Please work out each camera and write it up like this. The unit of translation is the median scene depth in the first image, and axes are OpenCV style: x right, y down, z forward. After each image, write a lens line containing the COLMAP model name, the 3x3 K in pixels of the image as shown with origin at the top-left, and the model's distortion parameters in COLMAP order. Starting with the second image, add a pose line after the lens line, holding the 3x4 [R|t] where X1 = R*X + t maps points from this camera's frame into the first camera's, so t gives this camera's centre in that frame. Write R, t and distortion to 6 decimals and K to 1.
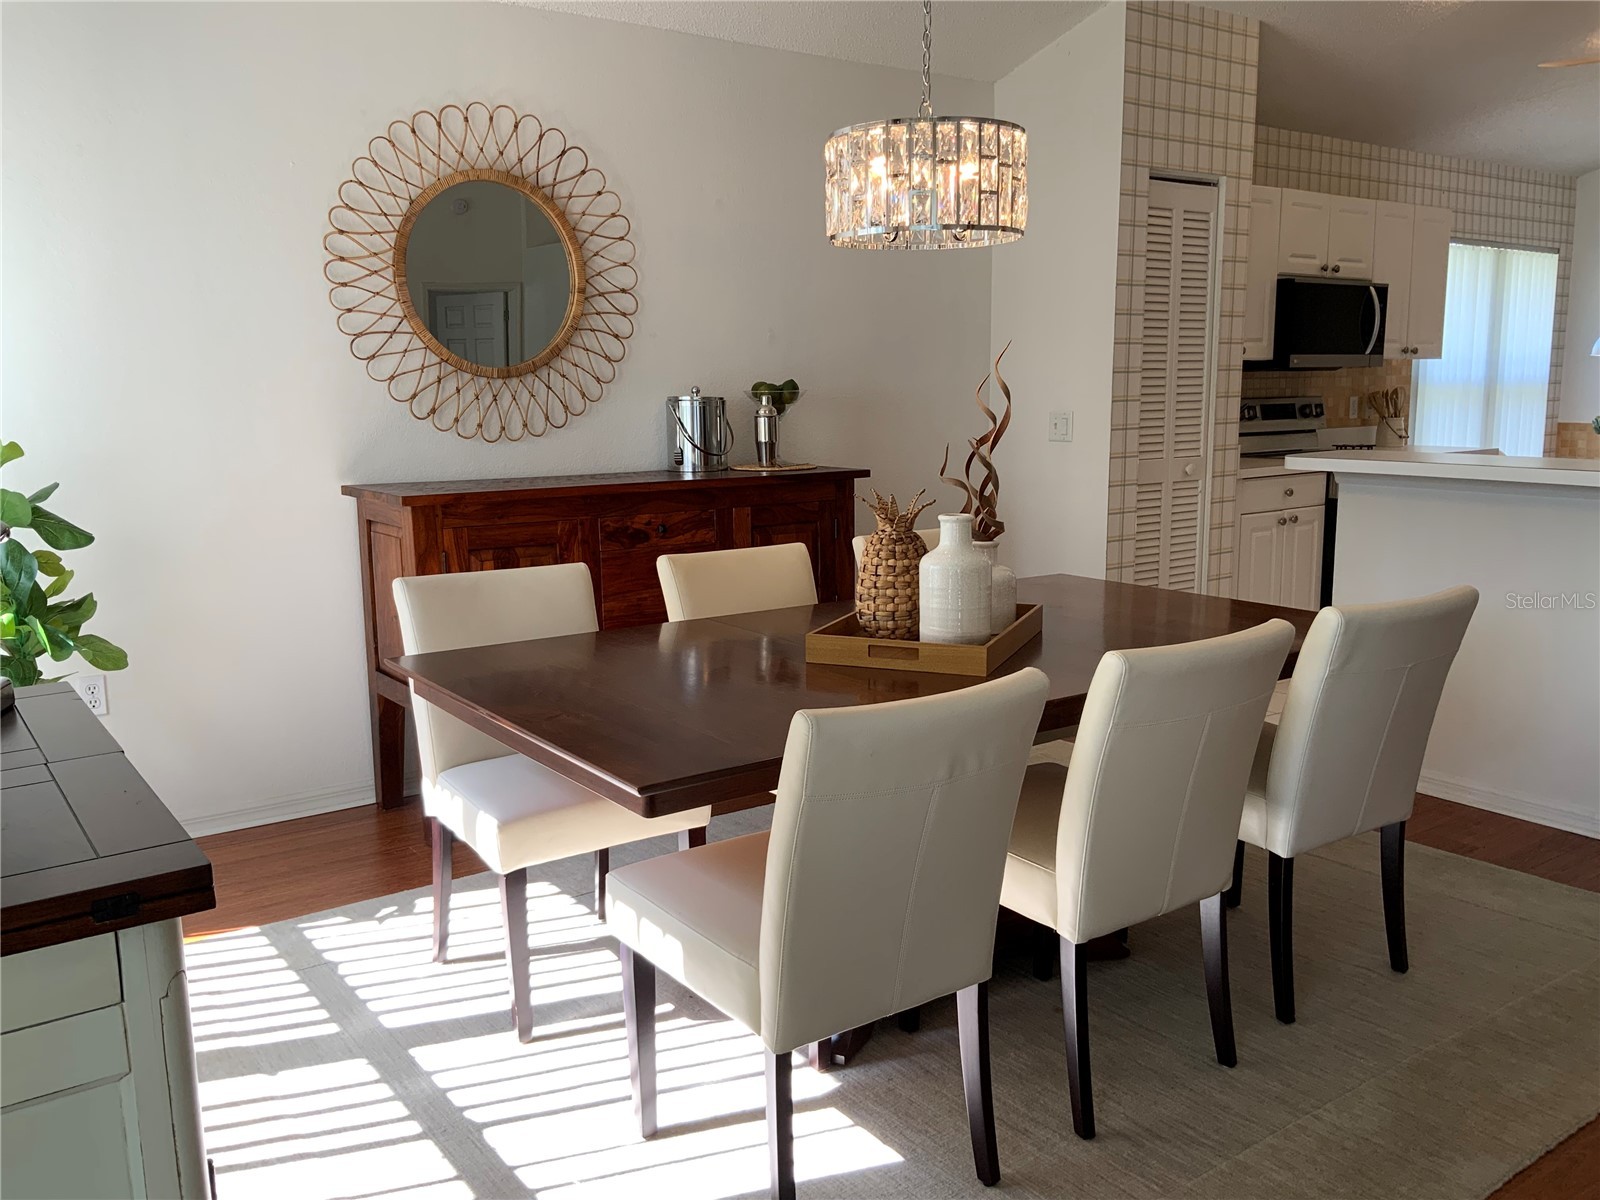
lens RADIAL K [[1329.9, 0, 793.3], [0, 1329.9, 606.0], [0, 0, 1]] dist [0.086751, -0.175032]
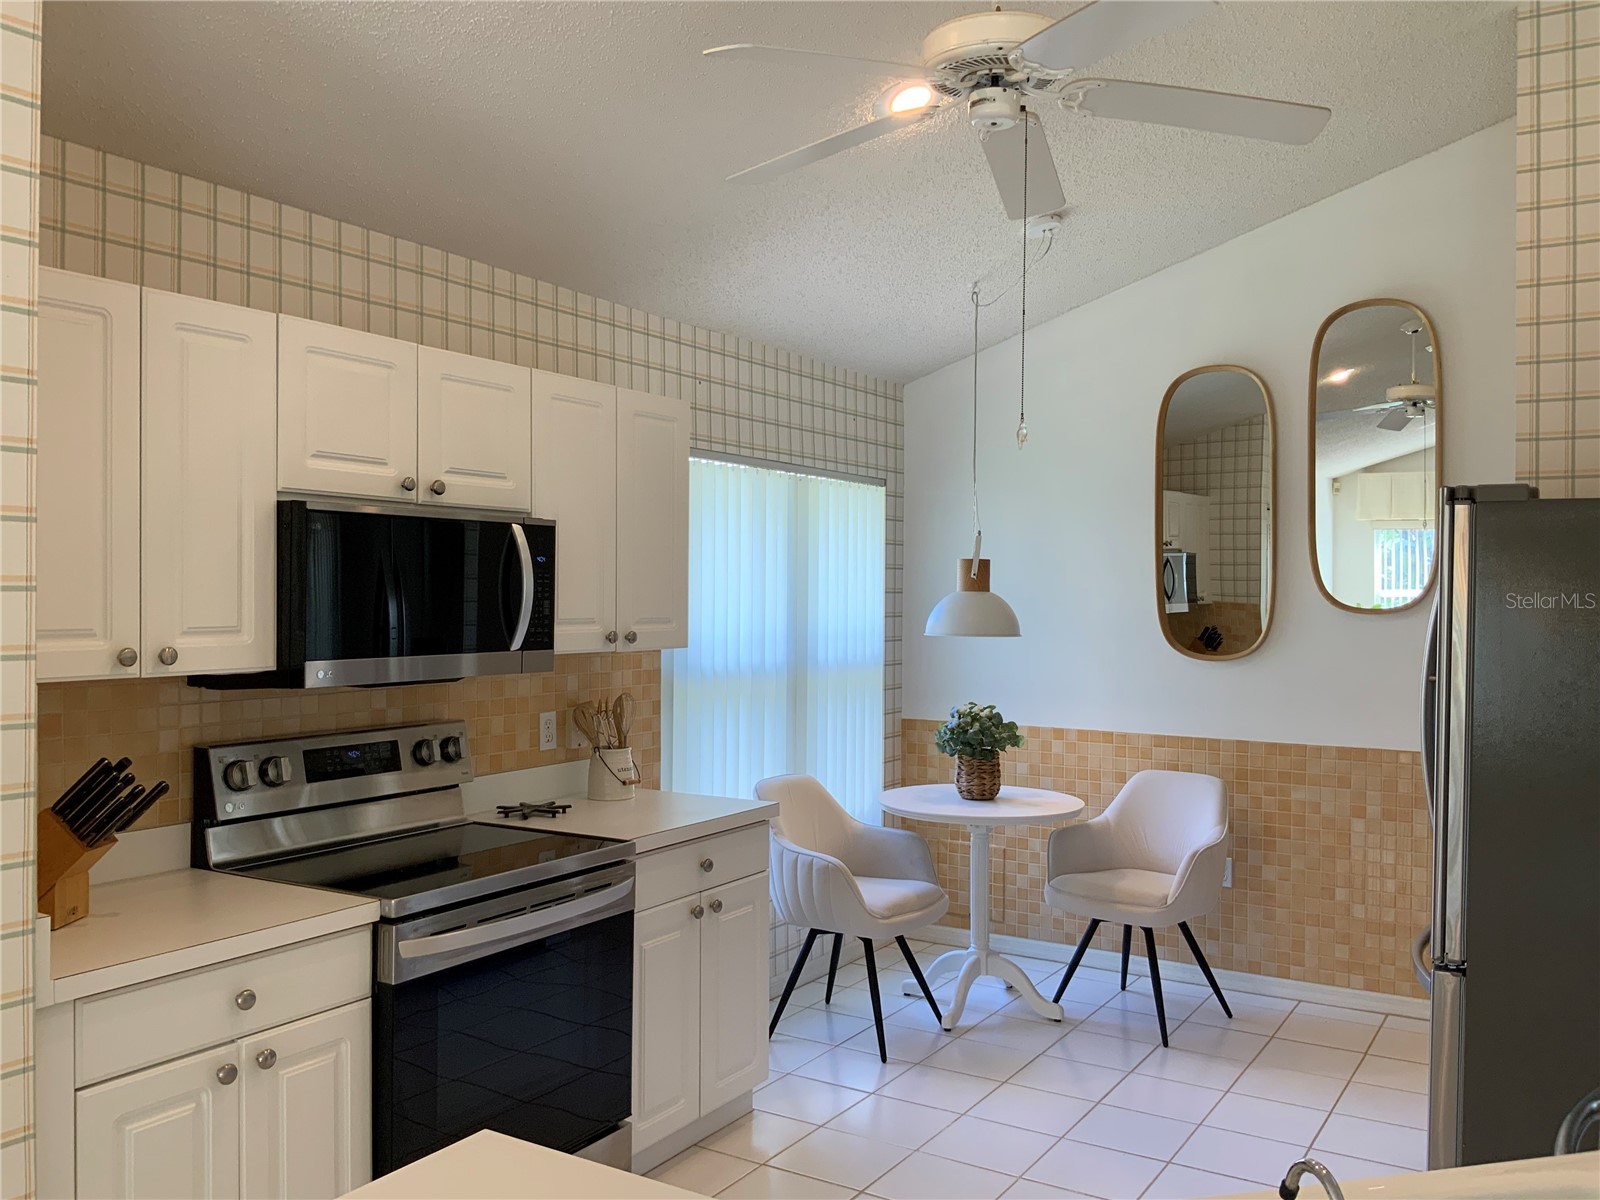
lens RADIAL K [[1326.8, 0, 794.2], [0, 1326.8, 600.8], [0, 0, 1]] dist [0.132450, -0.305342]
pose [[0.927356, 0.013014, 0.373953, 0.496623], [0.049133, 0.986507, -0.156175, -0.179058], [-0.370940, 0.163203, 0.914204, 0.719767]]
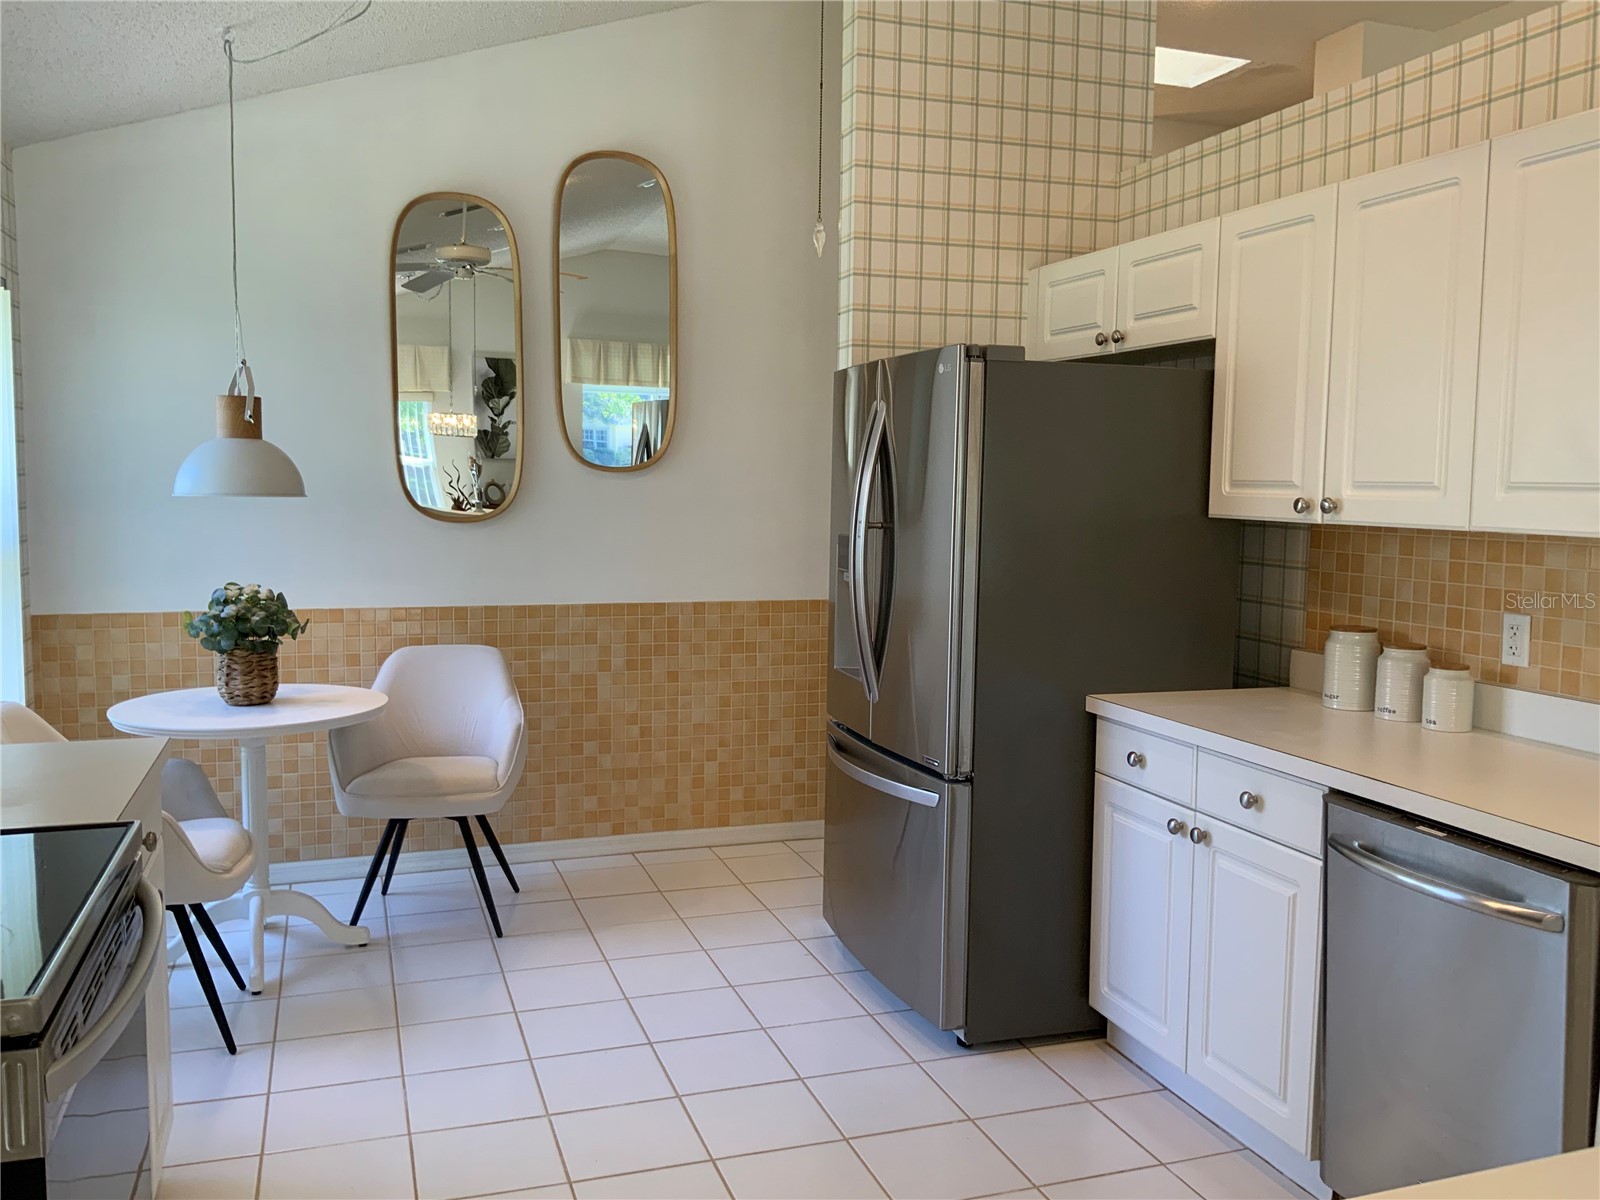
lens RADIAL K [[1326.8, 0, 794.2], [0, 1326.8, 600.8], [0, 0, 1]] dist [0.132450, -0.305342]
pose [[0.290530, -0.074557, 0.953957, 0.315460], [0.149416, 0.988265, 0.031734, -0.225217], [-0.945128, 0.133317, 0.298261, 1.107496]]
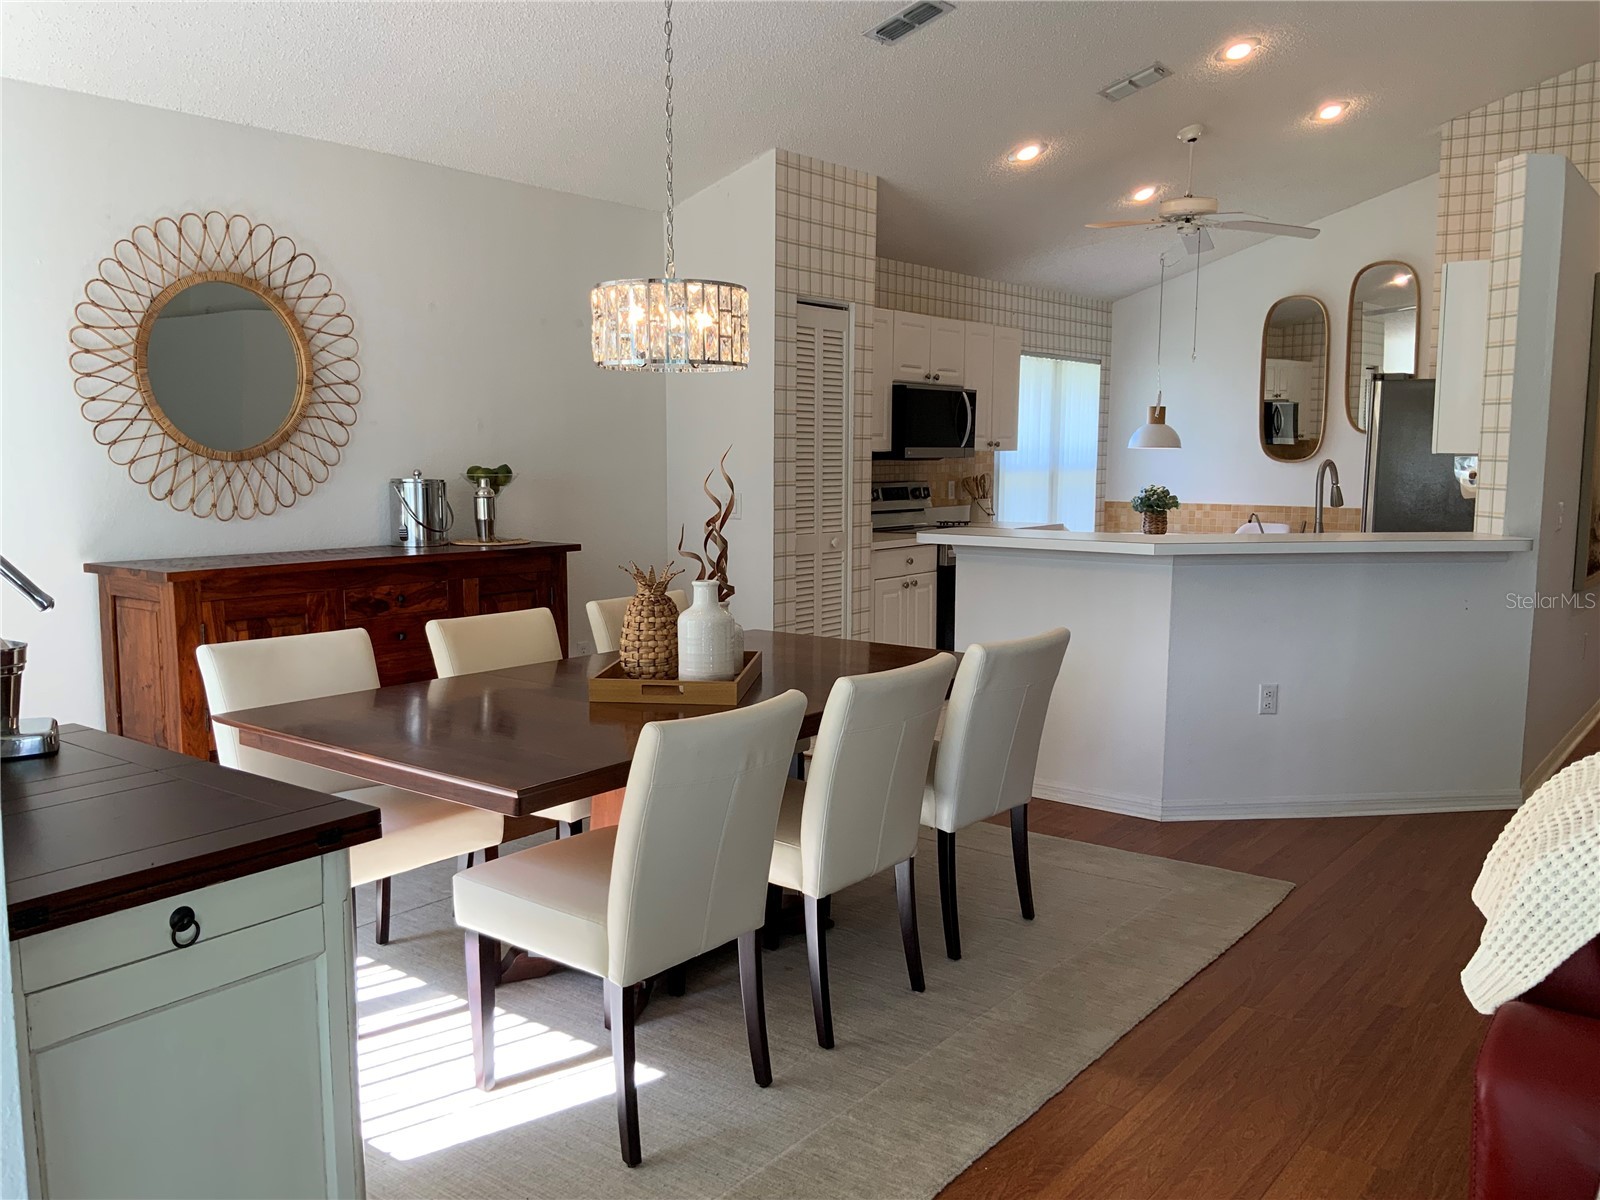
lens RADIAL K [[1326.8, 0, 794.2], [0, 1326.8, 600.8], [0, 0, 1]] dist [0.132450, -0.305342]
pose [[0.957978, -0.018470, 0.286248, -0.098769], [0.034513, 0.998097, -0.051101, 0.011514], [-0.284759, 0.058833, 0.956792, -0.150864]]
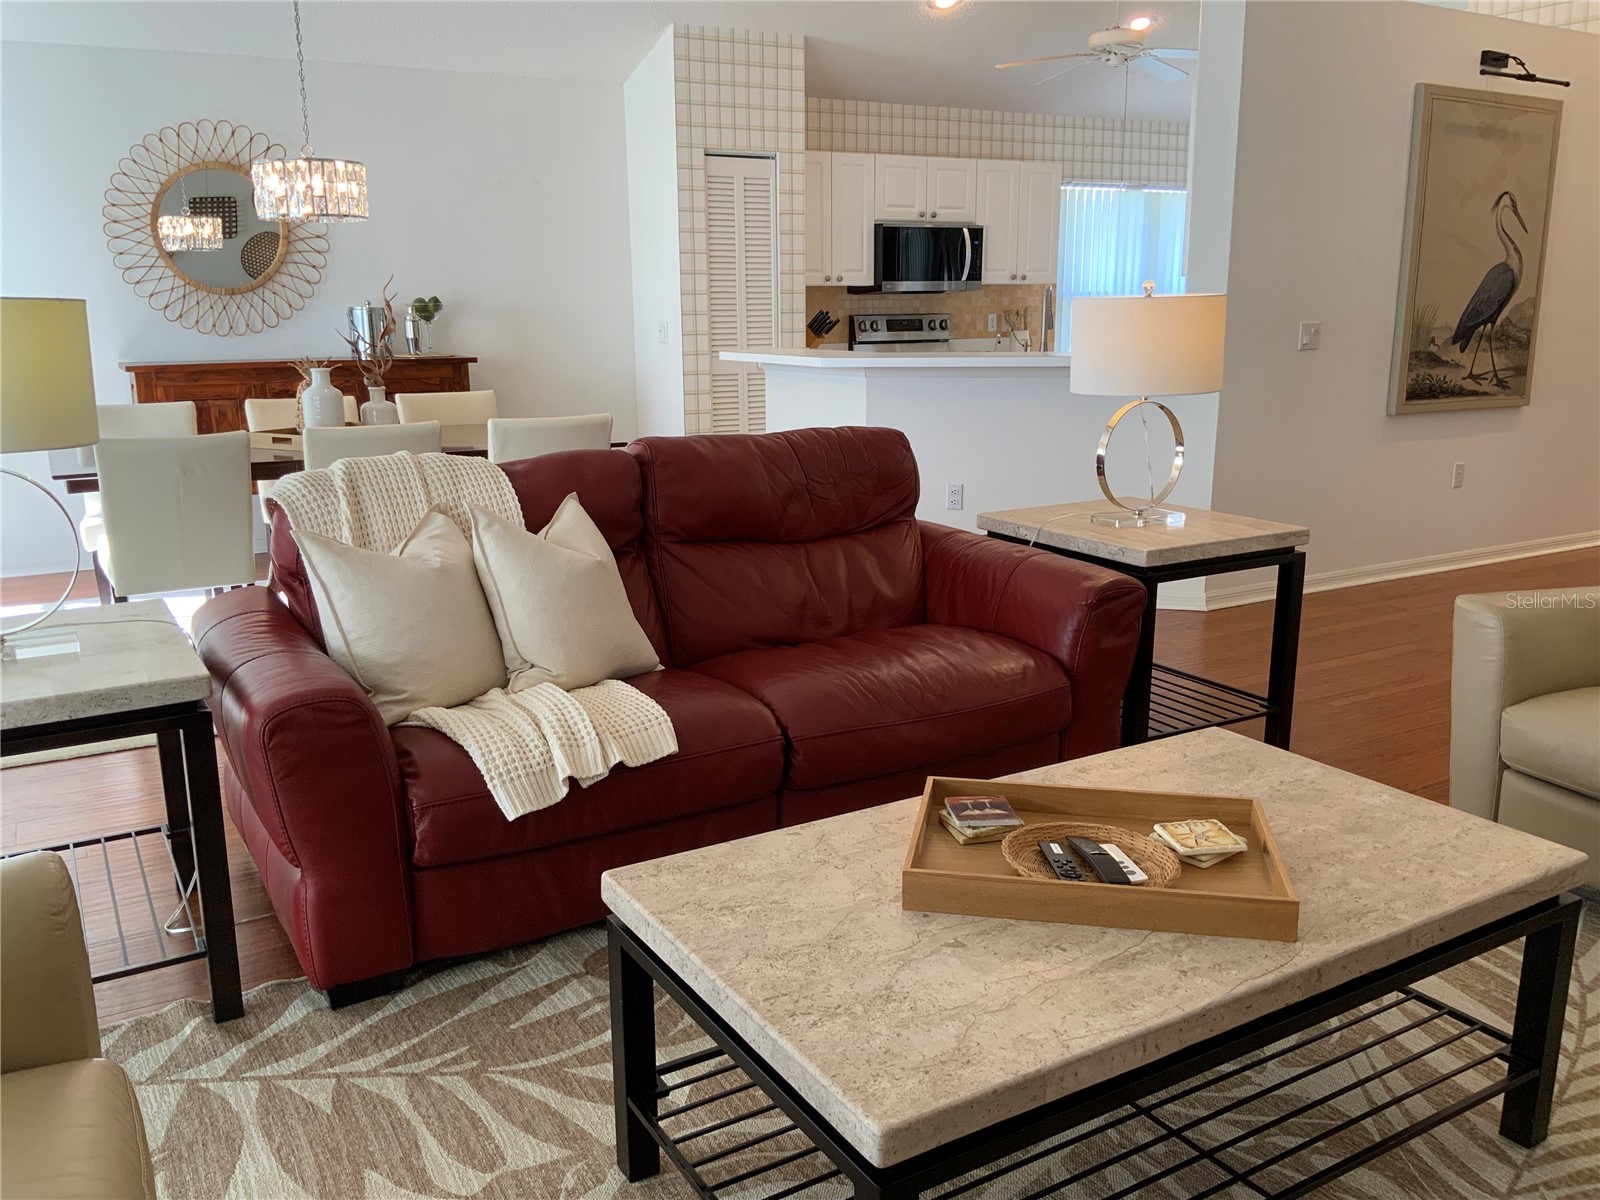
lens RADIAL K [[1326.8, 0, 794.2], [0, 1326.8, 600.8], [0, 0, 1]] dist [0.132450, -0.305342]
pose [[0.994720, 0.023392, -0.099920, 0.595536], [-0.018184, 0.998444, 0.052722, 0.089521], [0.100998, -0.050627, 0.993598, -0.500954]]
